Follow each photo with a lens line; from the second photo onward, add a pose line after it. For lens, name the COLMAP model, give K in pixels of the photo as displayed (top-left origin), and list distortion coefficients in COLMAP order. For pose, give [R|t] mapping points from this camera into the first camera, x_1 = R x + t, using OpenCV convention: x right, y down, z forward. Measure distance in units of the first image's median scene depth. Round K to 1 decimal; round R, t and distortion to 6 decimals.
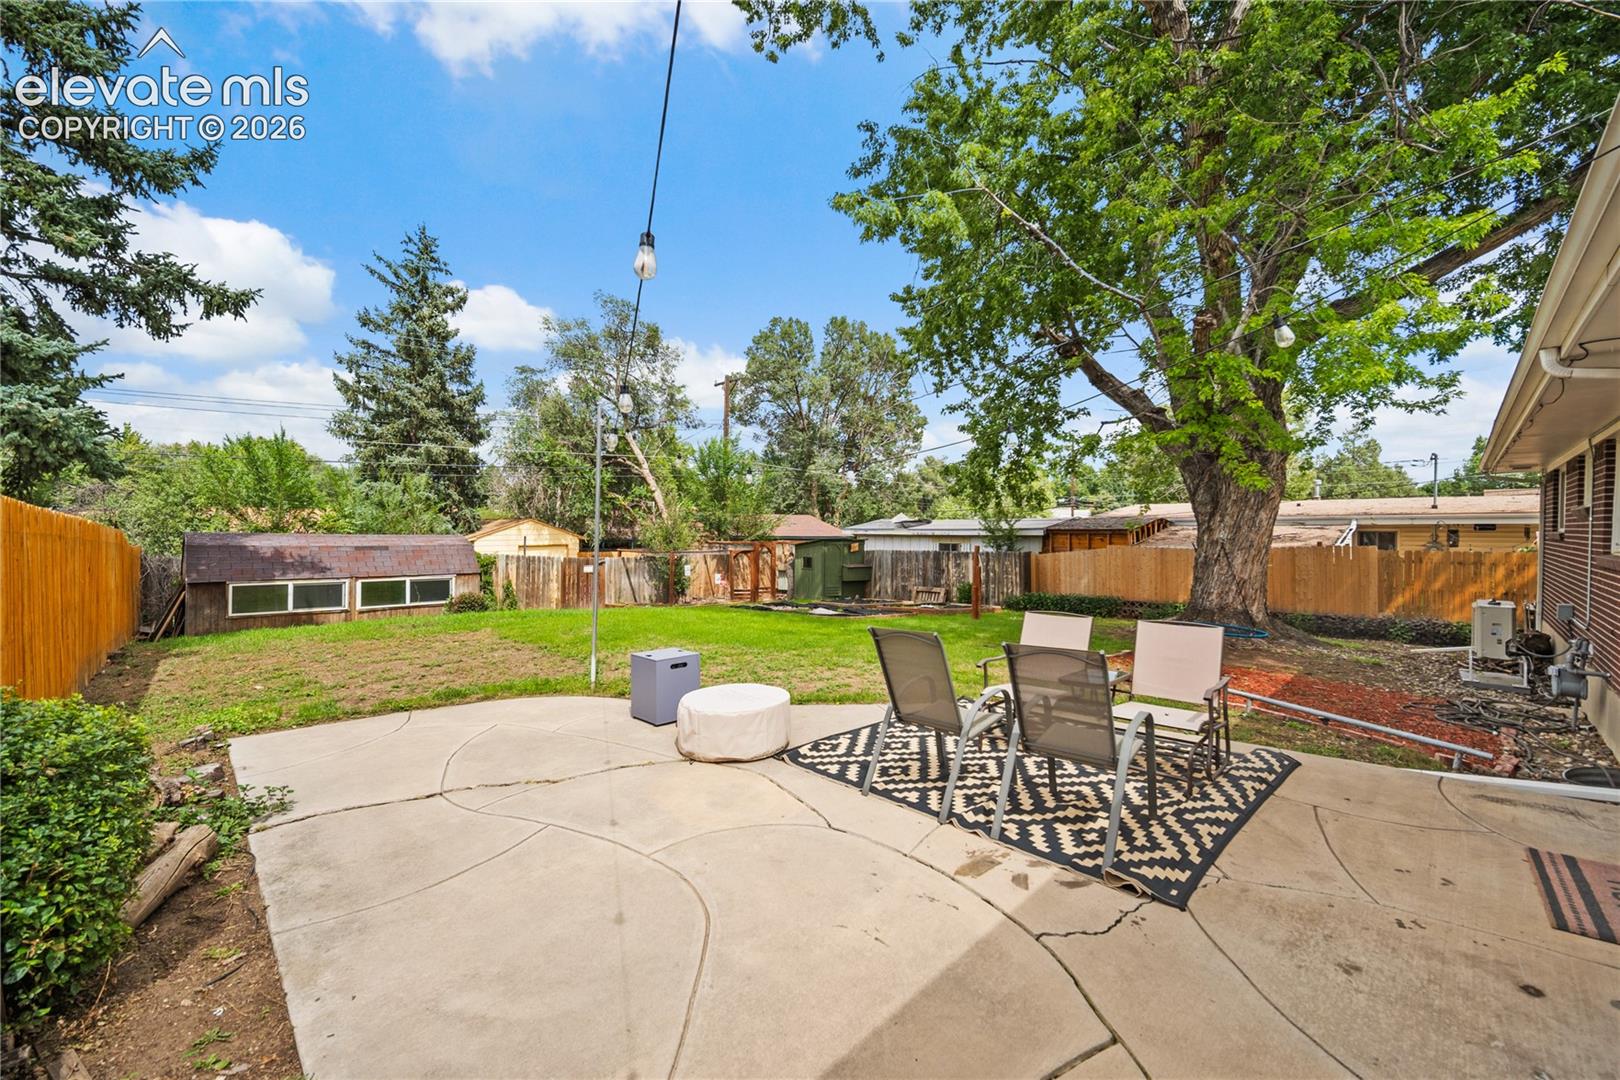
lens RADIAL K [[647.3, 0, 814.8], [0, 647.3, 530.7], [0, 0, 1]] dist [0.008442, -0.000409]
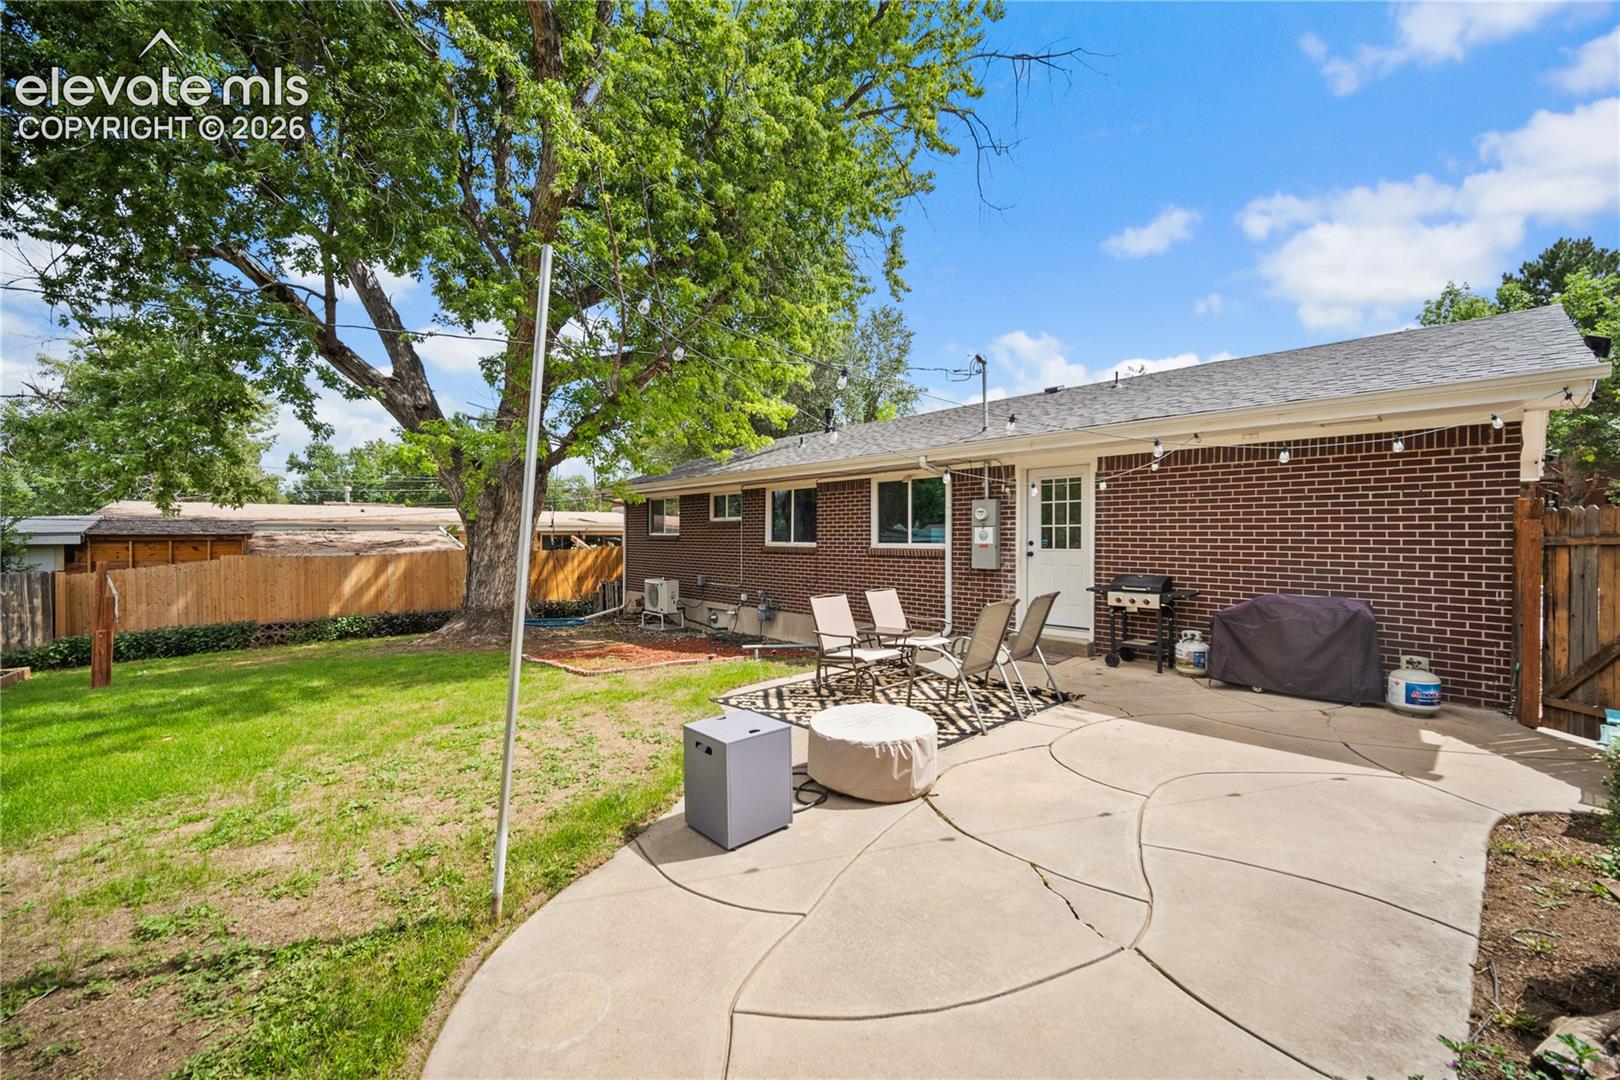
lens RADIAL K [[647.3, 0, 814.8], [0, 647.3, 530.7], [0, 0, 1]] dist [0.008442, -0.000409]
pose [[0.036201, 0.008570, 0.999308, -0.388399], [0.002744, 0.999959, -0.008675, 0.003726], [-0.999341, 0.003056, 0.036176, 0.409622]]
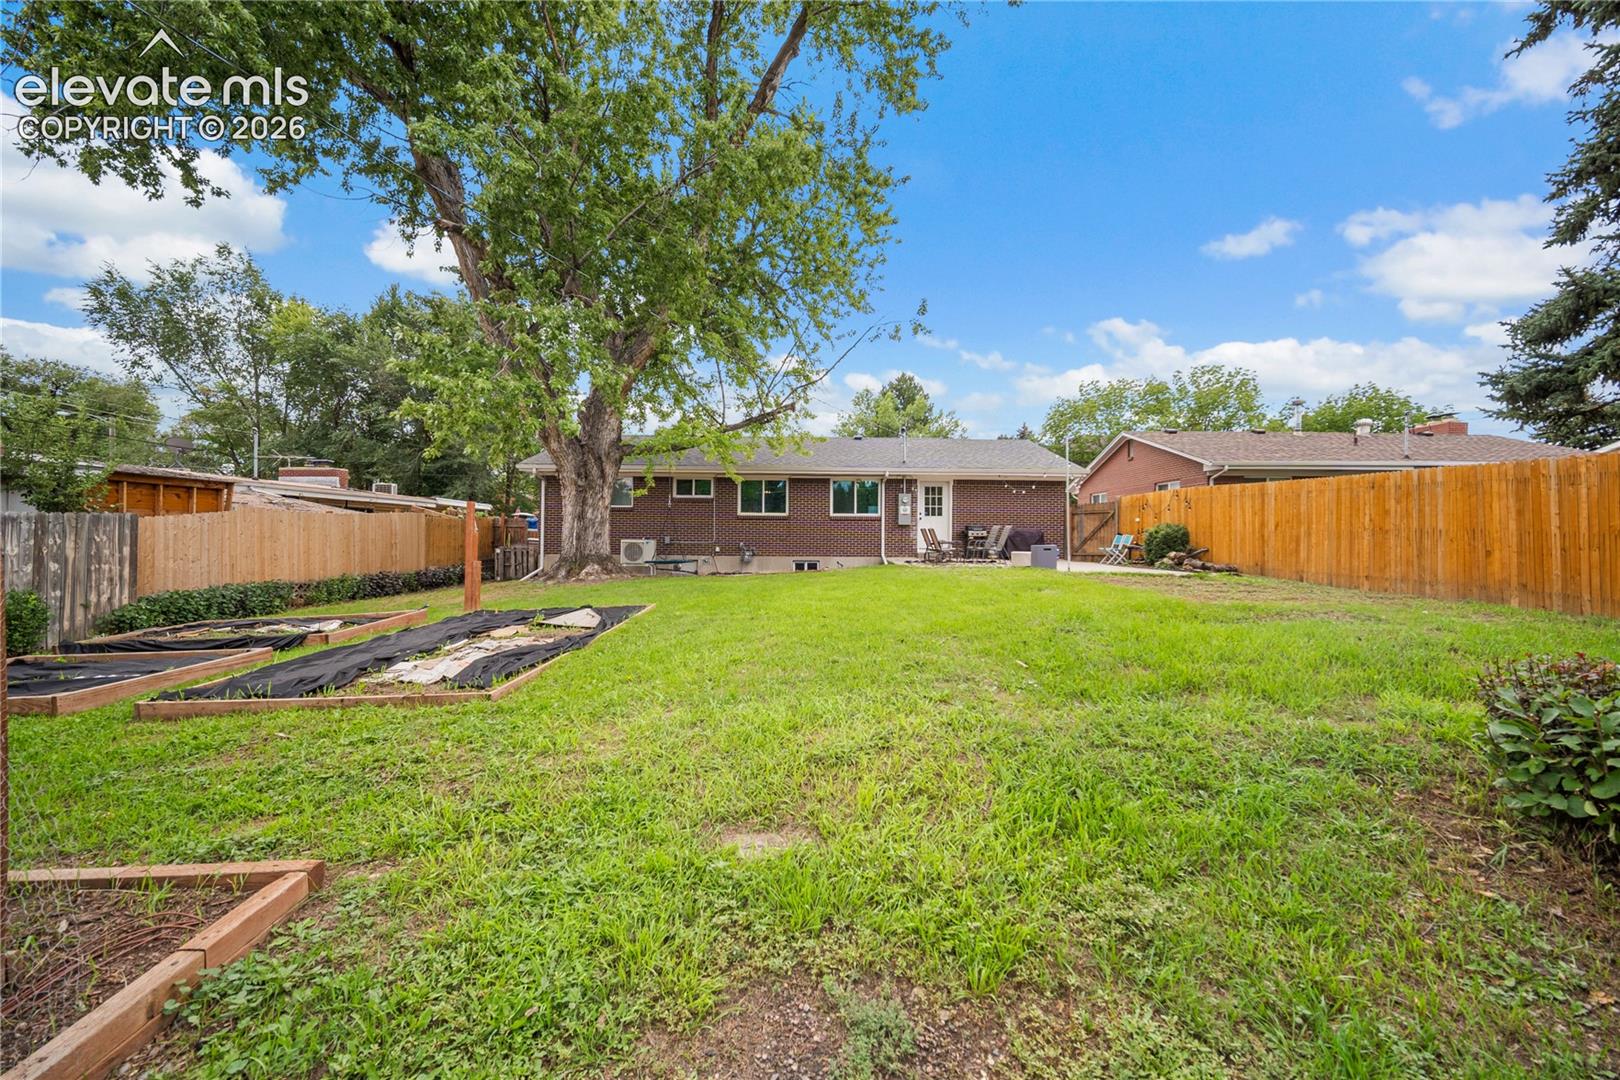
lens RADIAL K [[647.3, 0, 814.8], [0, 647.3, 530.7], [0, 0, 1]] dist [0.008442, -0.000409]
pose [[-0.724852, 0.005063, 0.688886, -0.596274], [-0.004928, 0.999909, -0.012535, 0.075841], [-0.688887, -0.012481, -0.724761, 1.548001]]
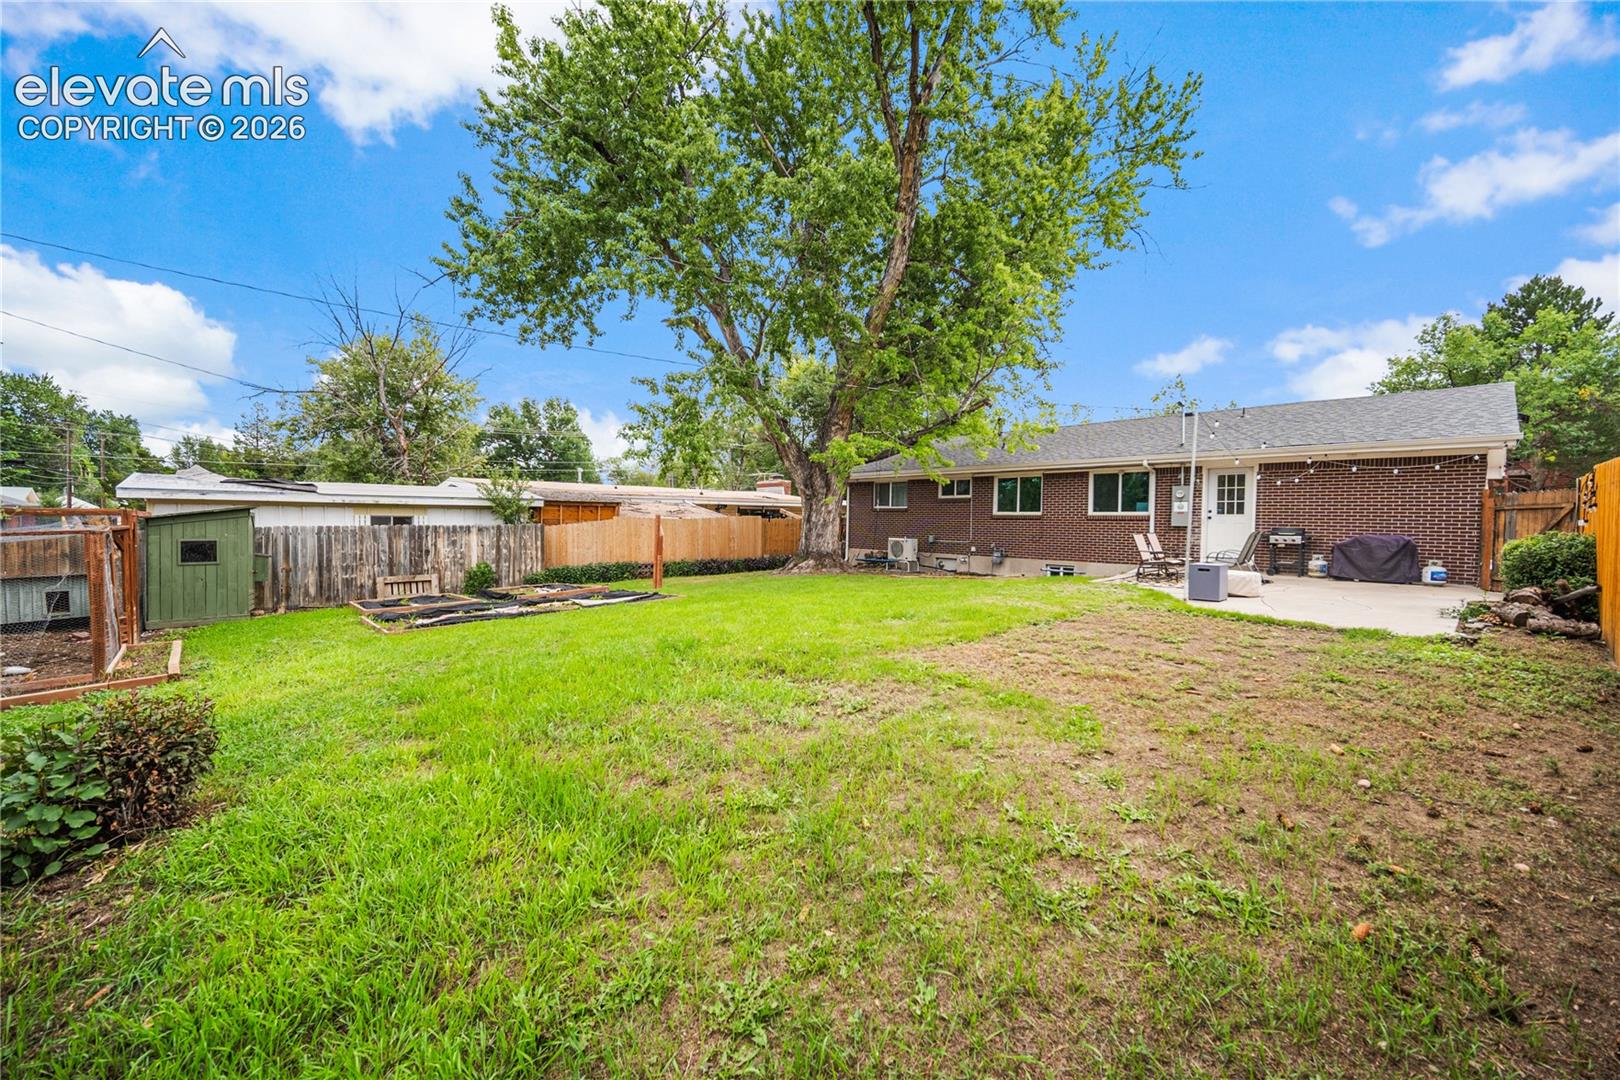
lens RADIAL K [[647.3, 0, 814.8], [0, 647.3, 530.7], [0, 0, 1]] dist [0.008442, -0.000409]
pose [[0.019916, -0.015592, 0.999680, -0.914811], [-0.010436, 0.999821, 0.015802, 0.036864], [-0.999747, -0.010747, 0.019749, 0.919556]]
